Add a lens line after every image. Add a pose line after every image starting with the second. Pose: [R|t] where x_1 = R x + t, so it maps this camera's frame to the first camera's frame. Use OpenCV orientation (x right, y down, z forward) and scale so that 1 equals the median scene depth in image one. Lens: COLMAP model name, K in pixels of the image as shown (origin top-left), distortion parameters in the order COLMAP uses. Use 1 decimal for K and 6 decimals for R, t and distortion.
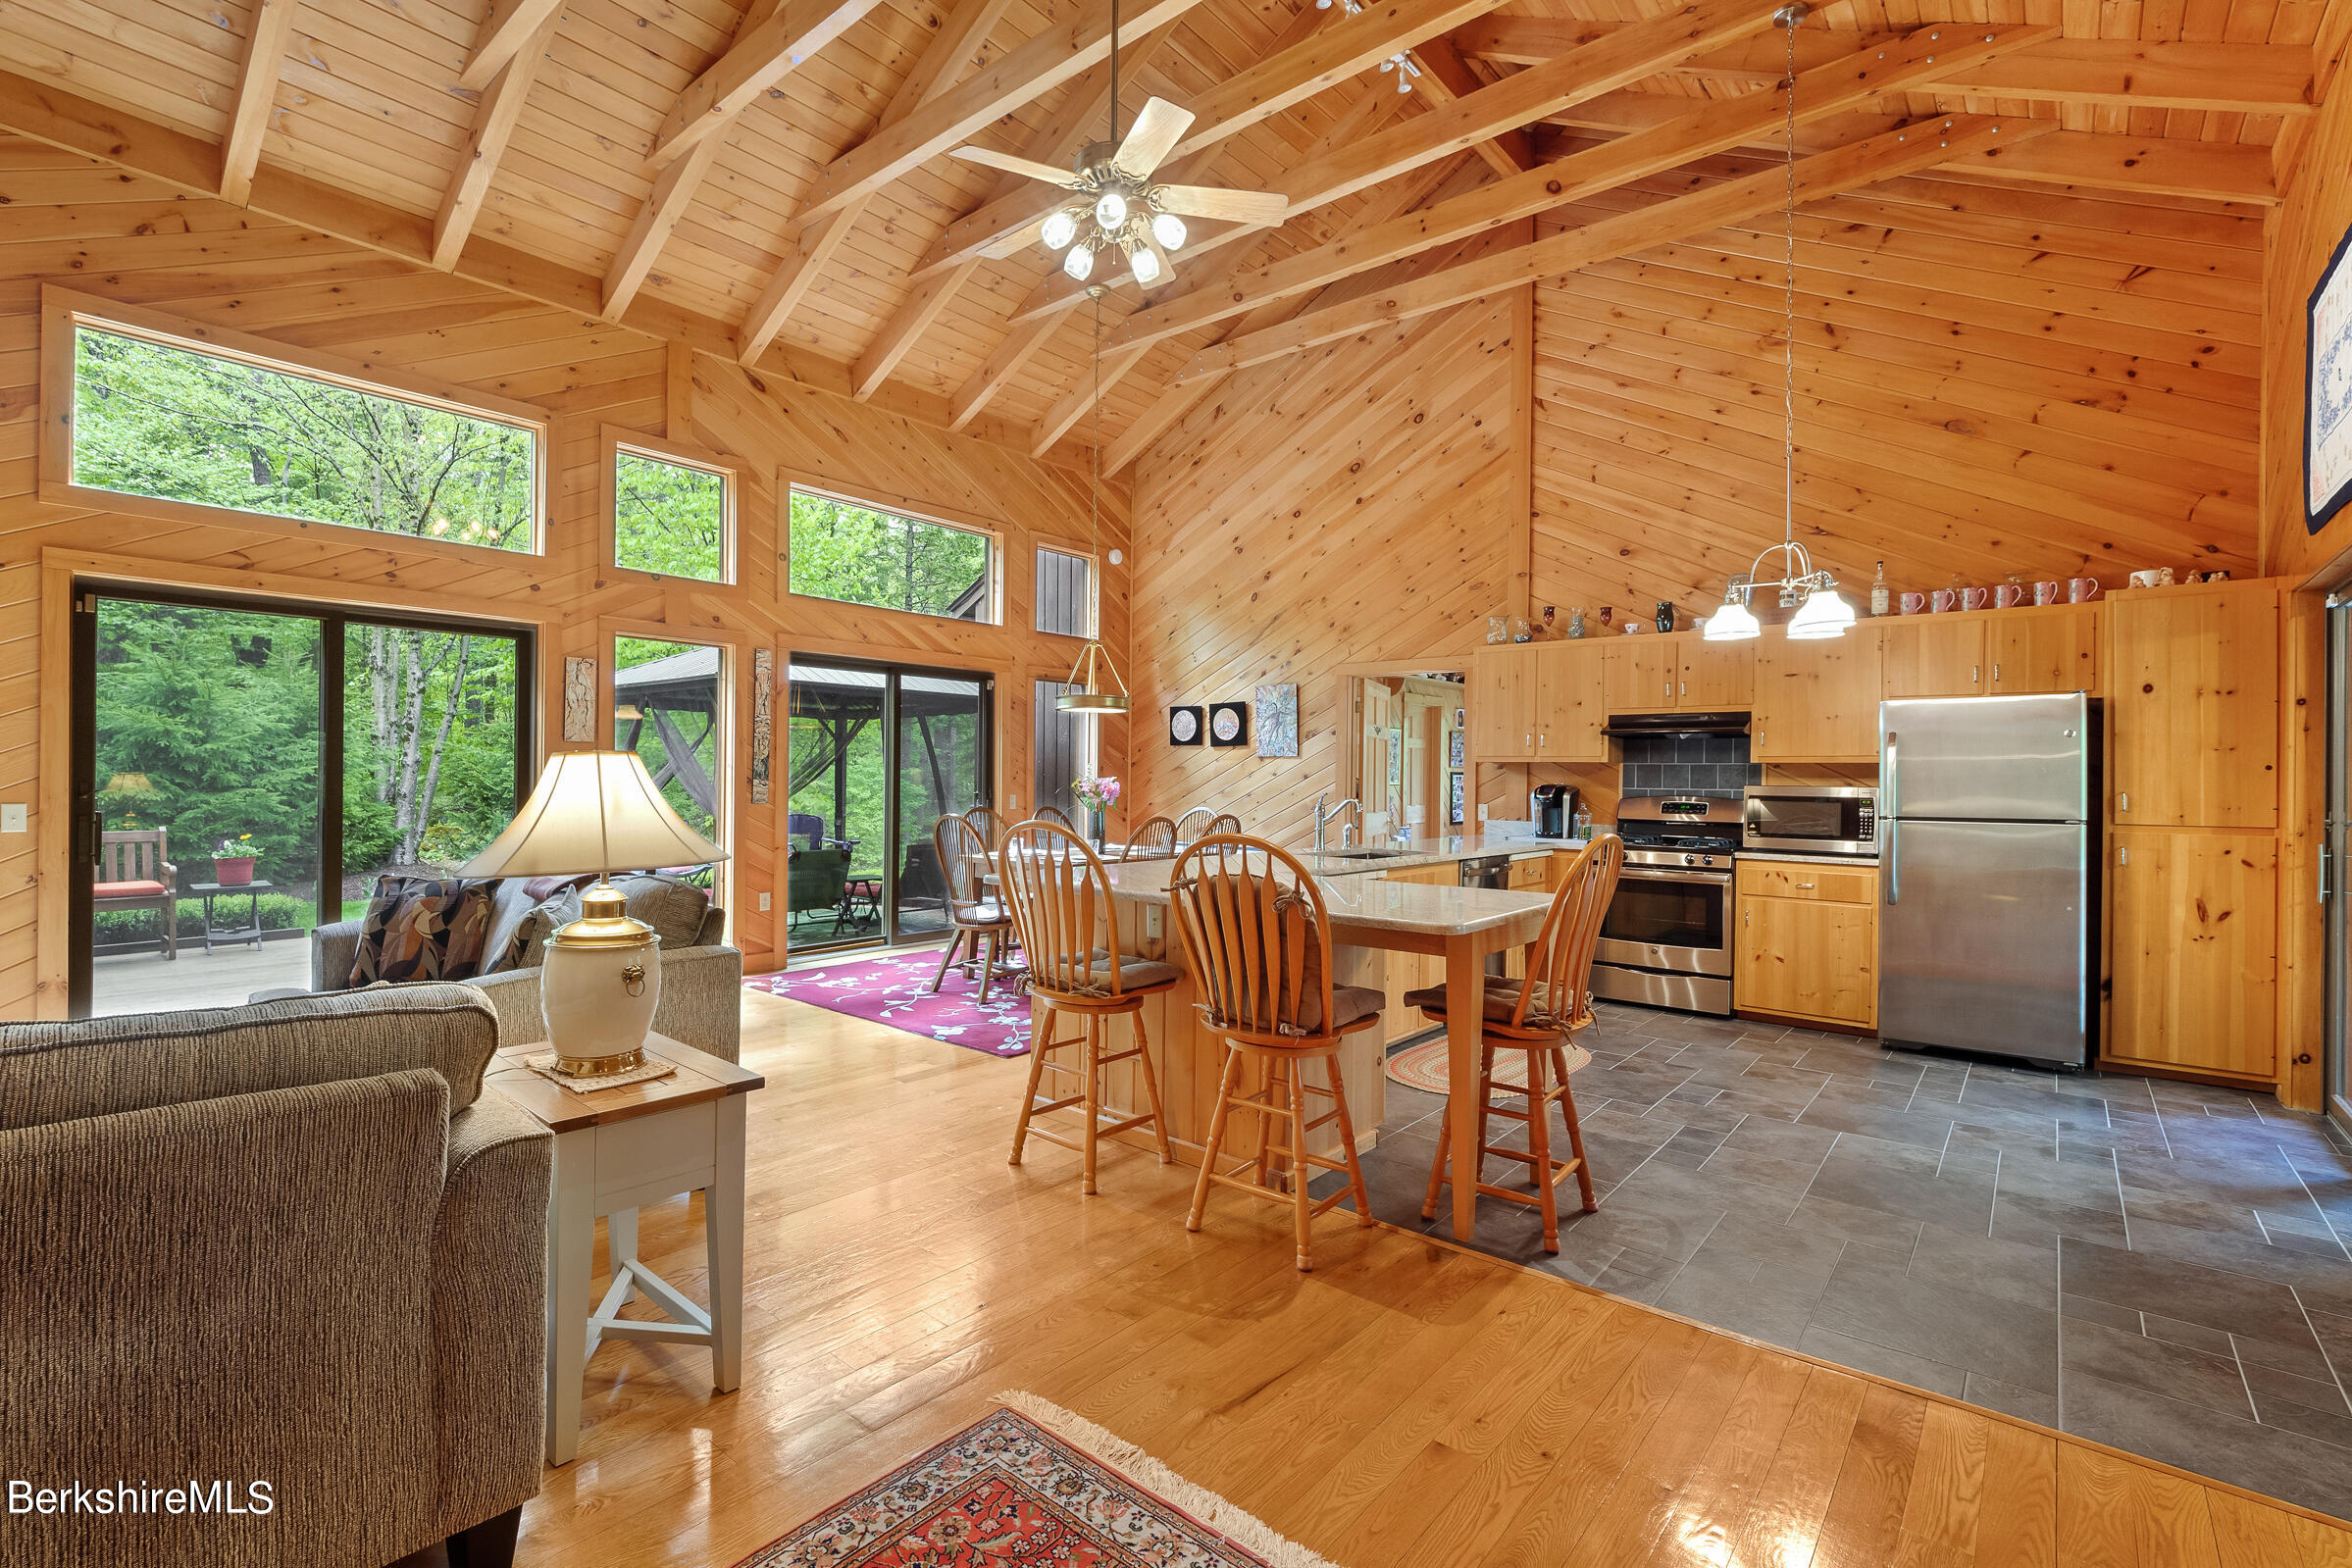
lens RADIAL K [[1048.1, 0, 1157.5], [0, 1048.1, 779.1], [0, 0, 1]] dist [-0.011367, -0.000890]
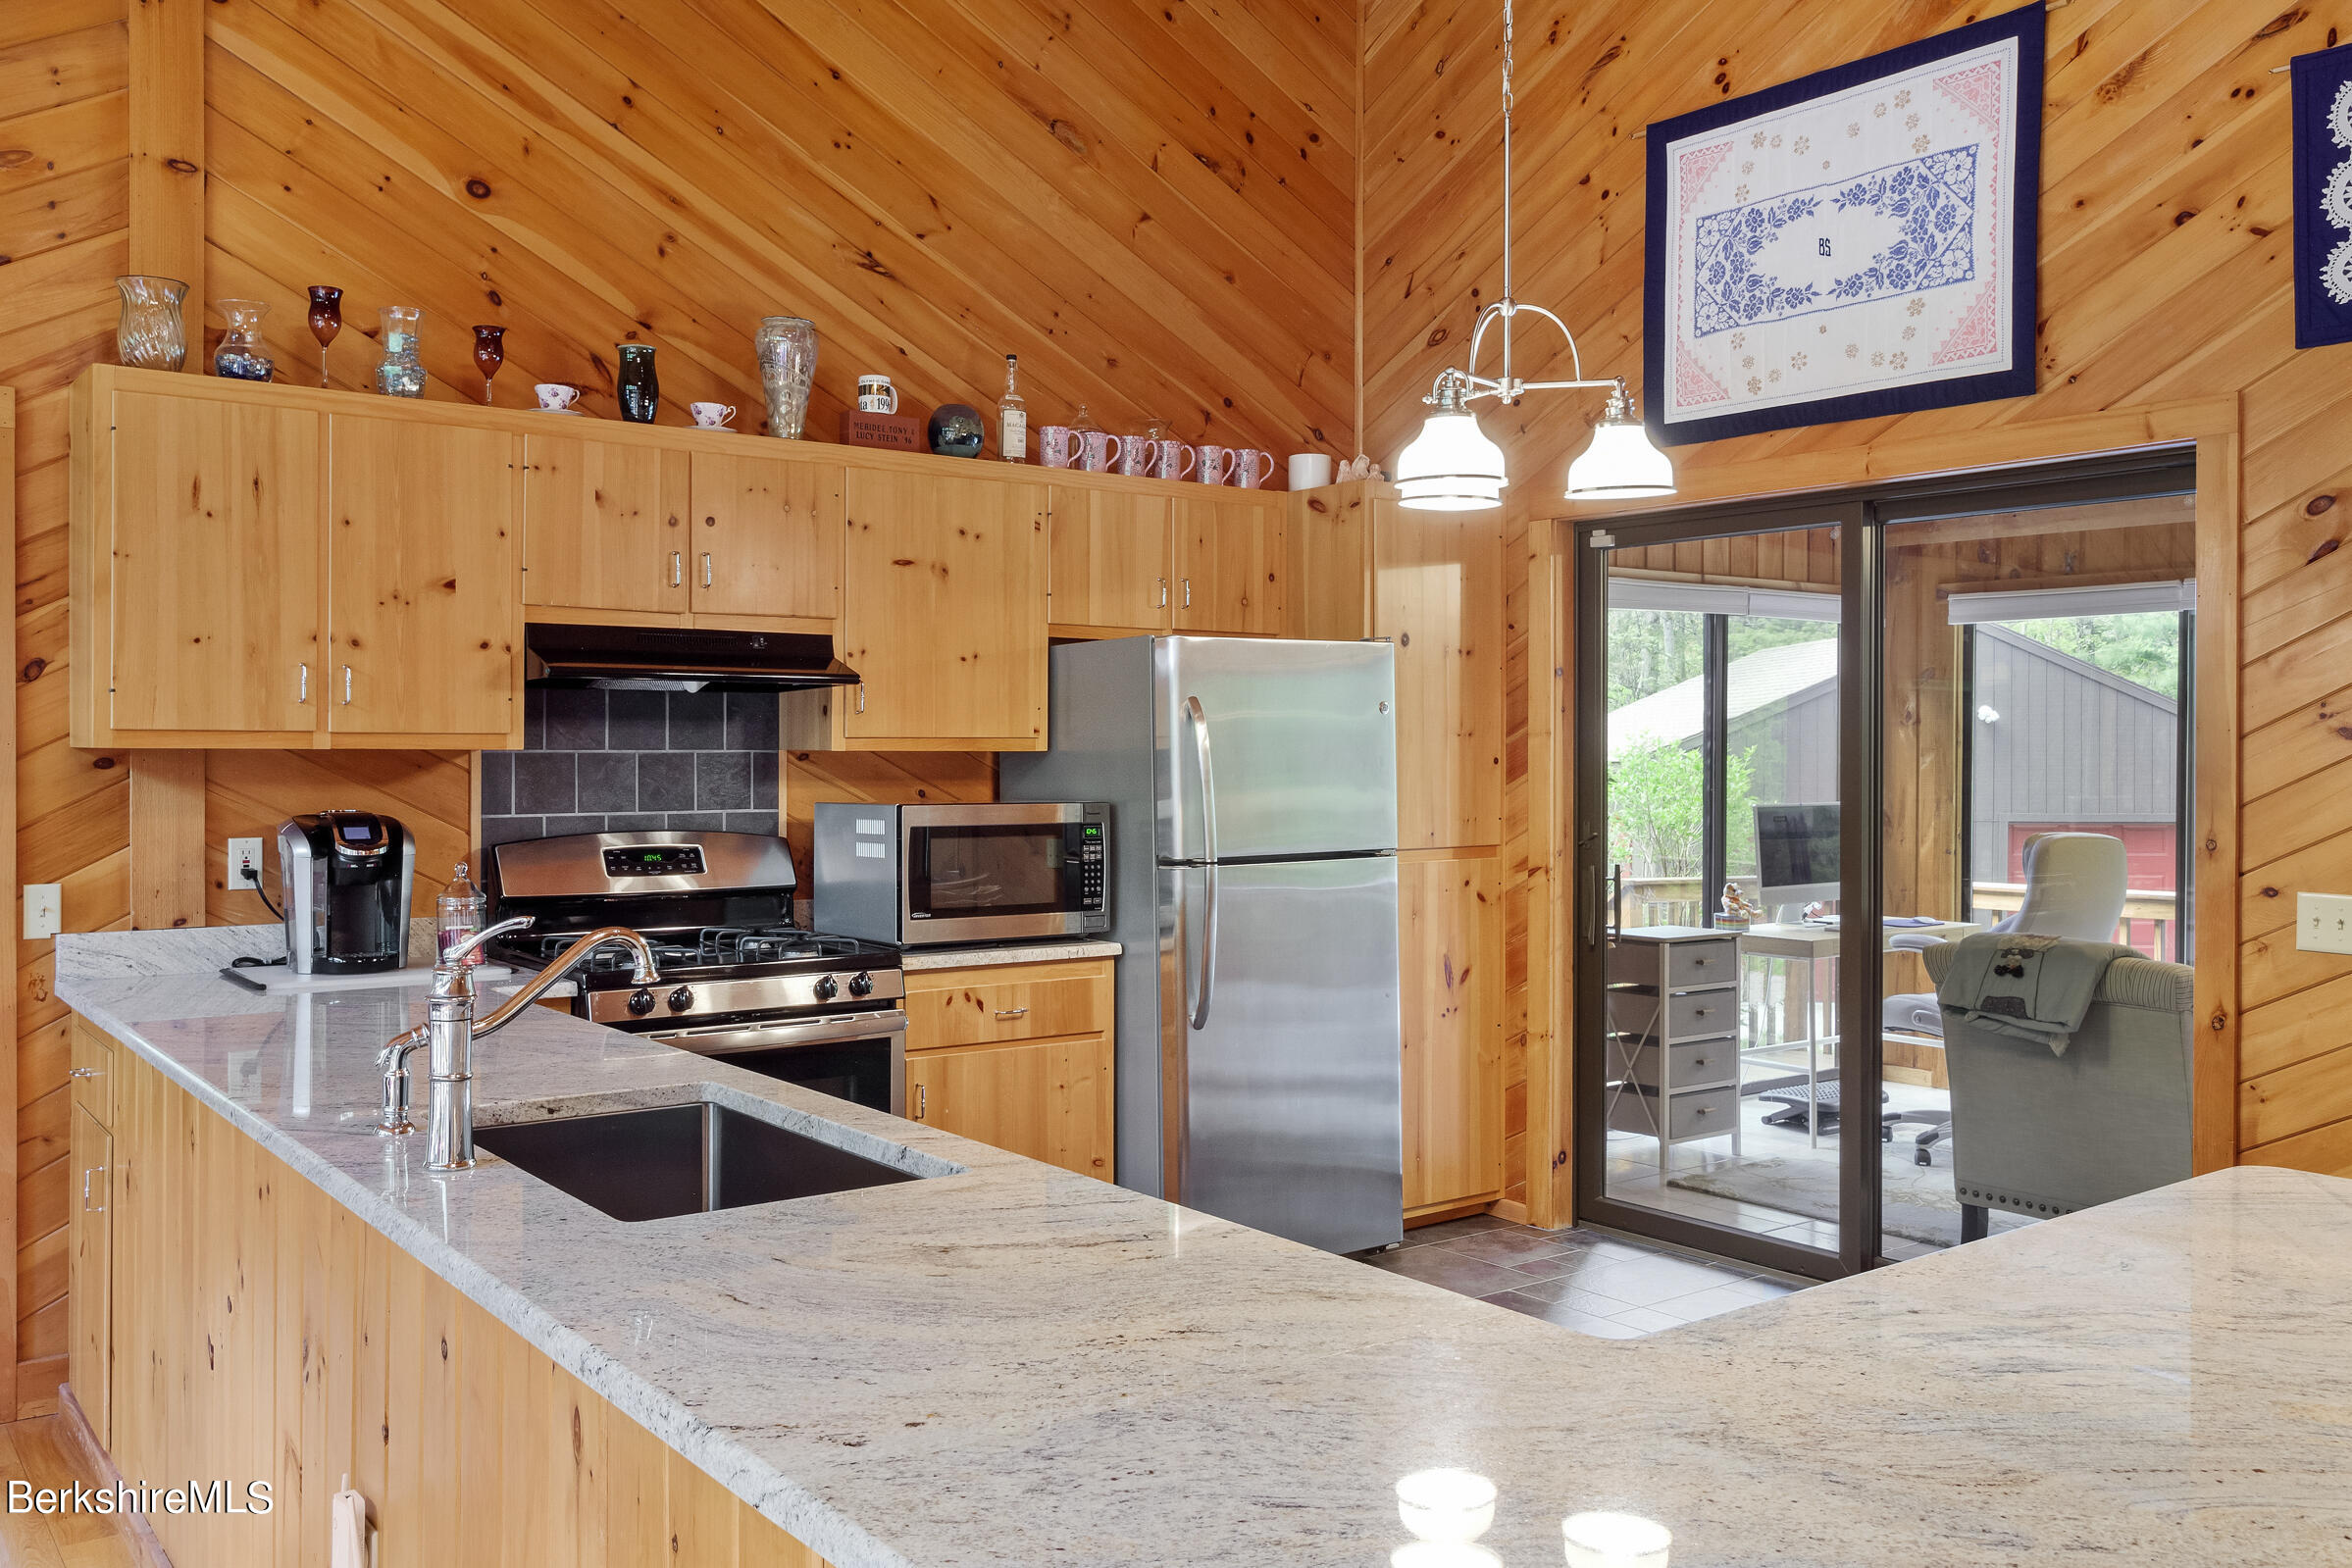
lens RADIAL K [[1937.1, 0, 1164.0], [0, 1937.1, 771.8], [0, 0, 1]] dist [-0.014450, -0.011756]
pose [[0.219386, -0.019304, 0.975447, -0.211746], [0.004677, 0.999814, 0.018734, -0.022727], [-0.975627, 0.000452, 0.219436, 0.713380]]
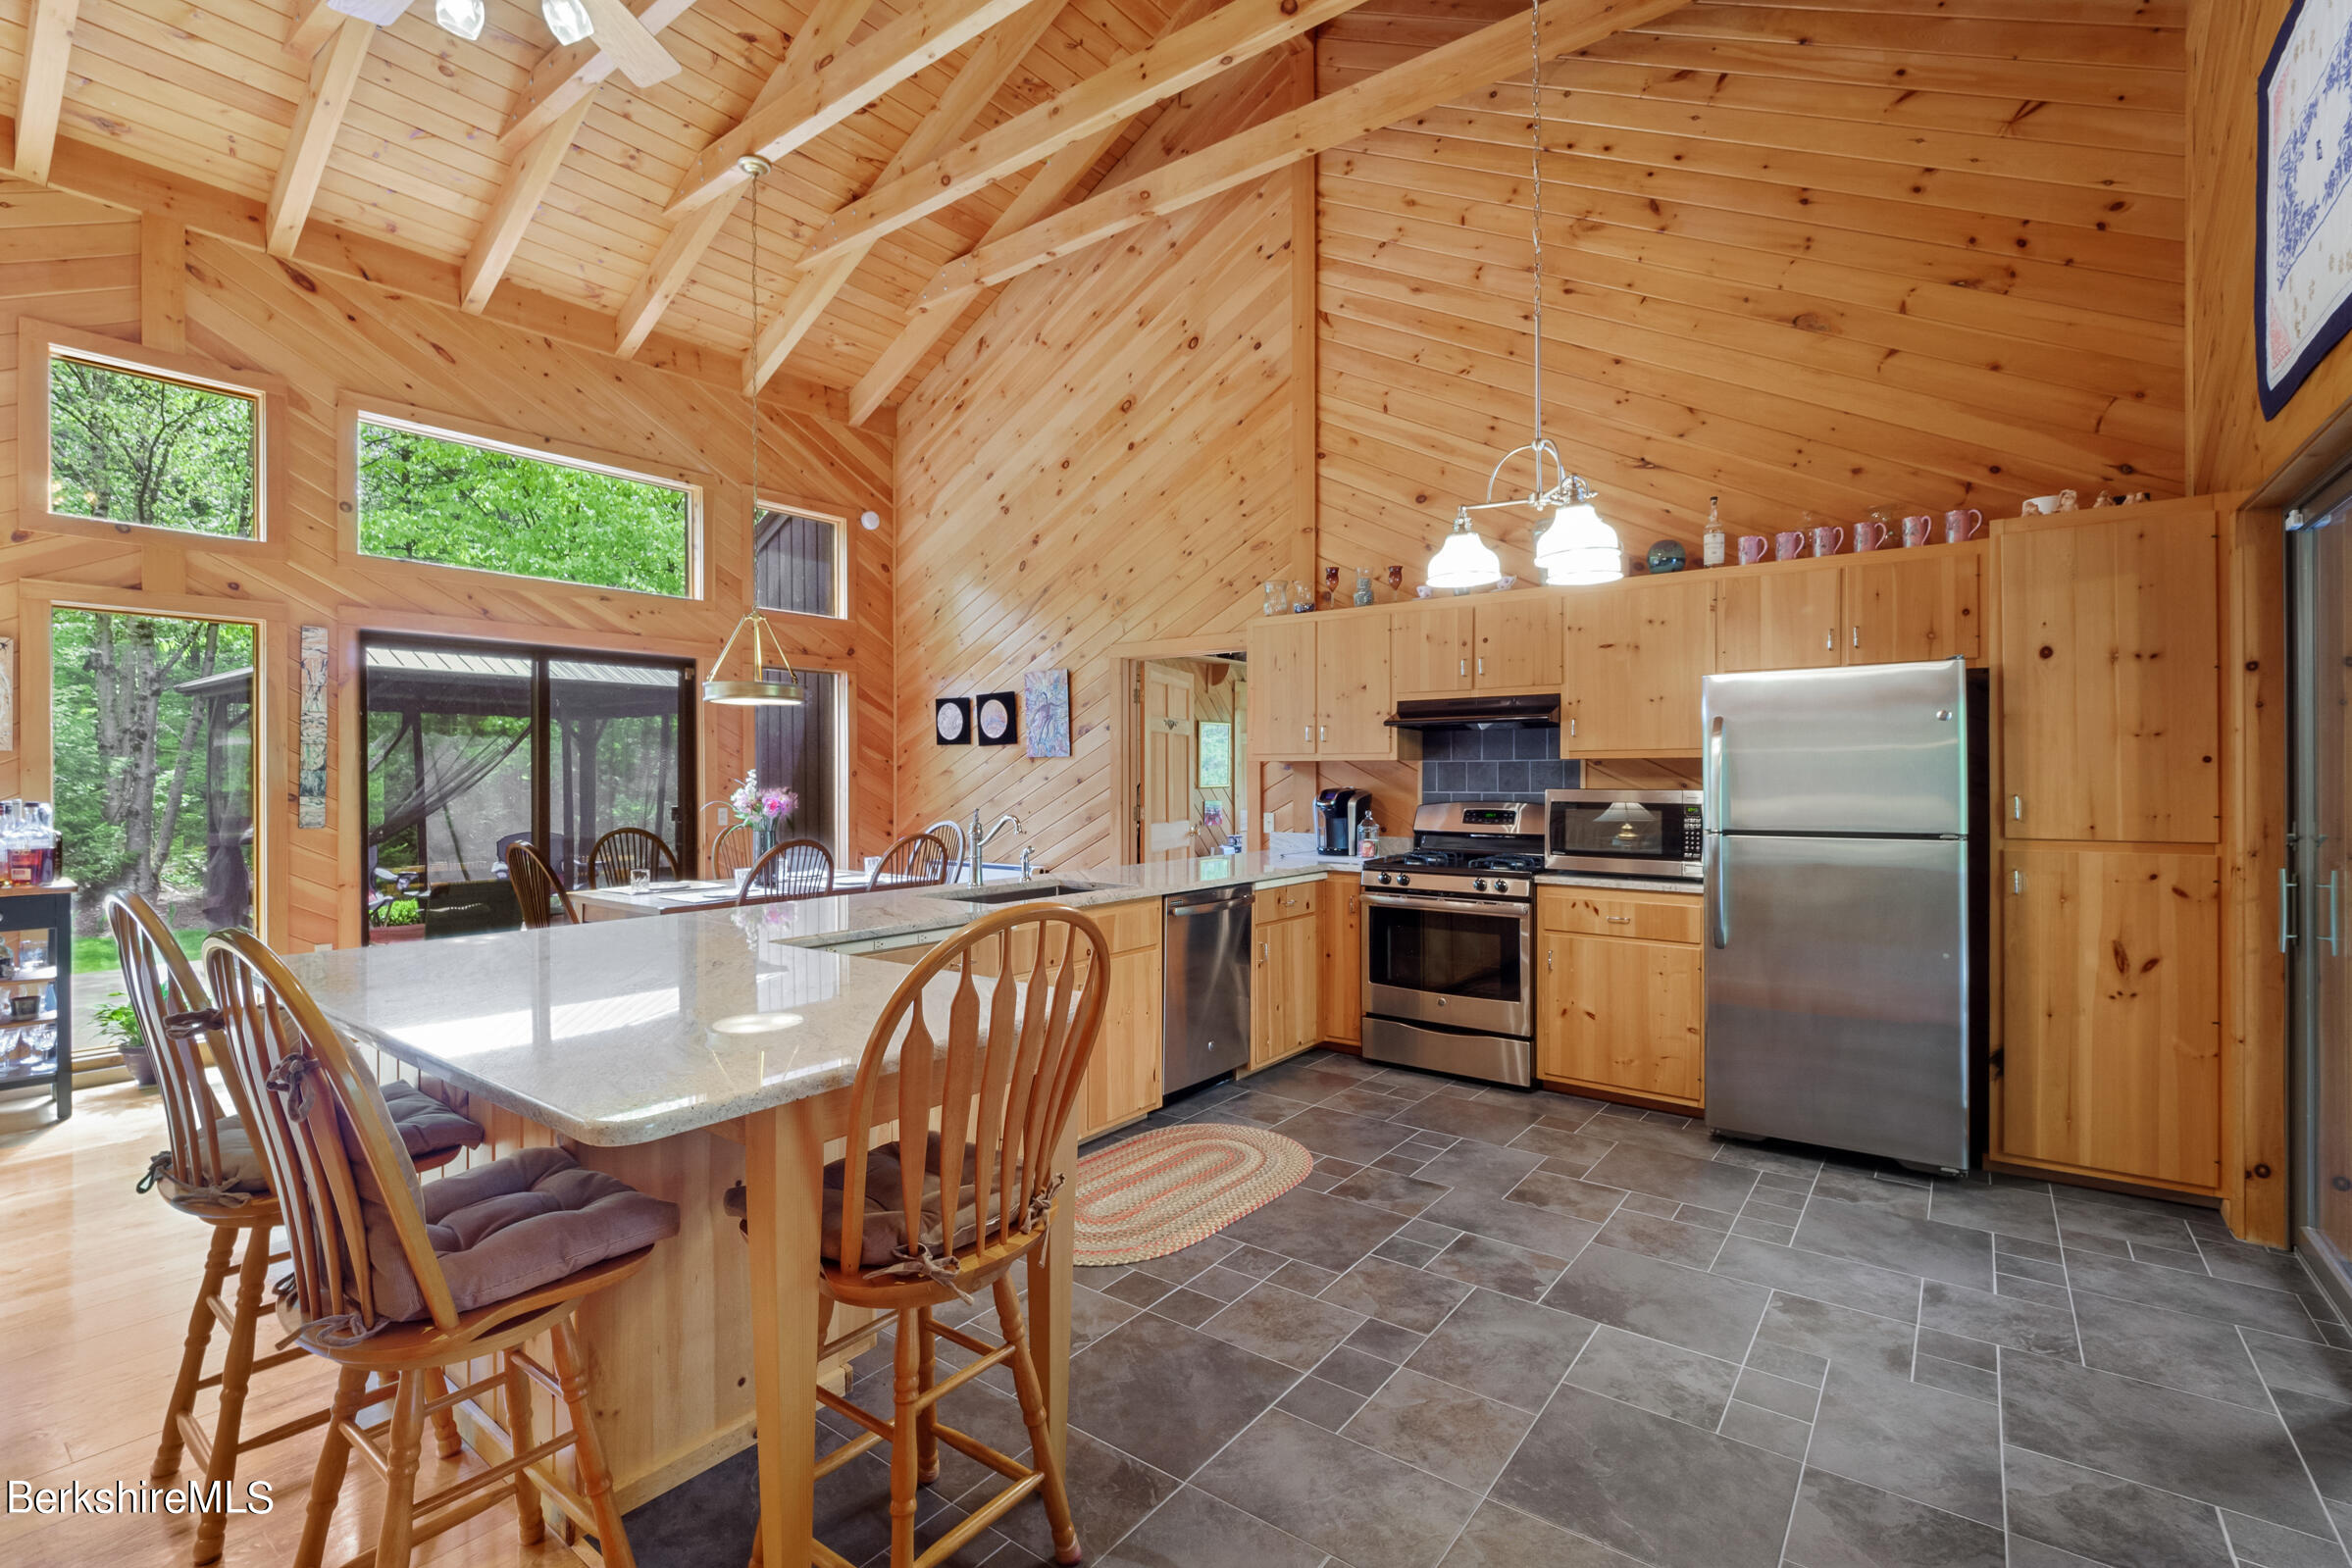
lens RADIAL K [[1048.1, 0, 1162.3], [0, 1048.1, 779.0], [0, 0, 1]] dist [-0.011367, -0.000890]
pose [[0.998626, -0.013160, 0.050731, 0.240327], [0.013092, 0.999913, 0.001678, -0.006180], [-0.050749, -0.001011, 0.998711, 0.244148]]
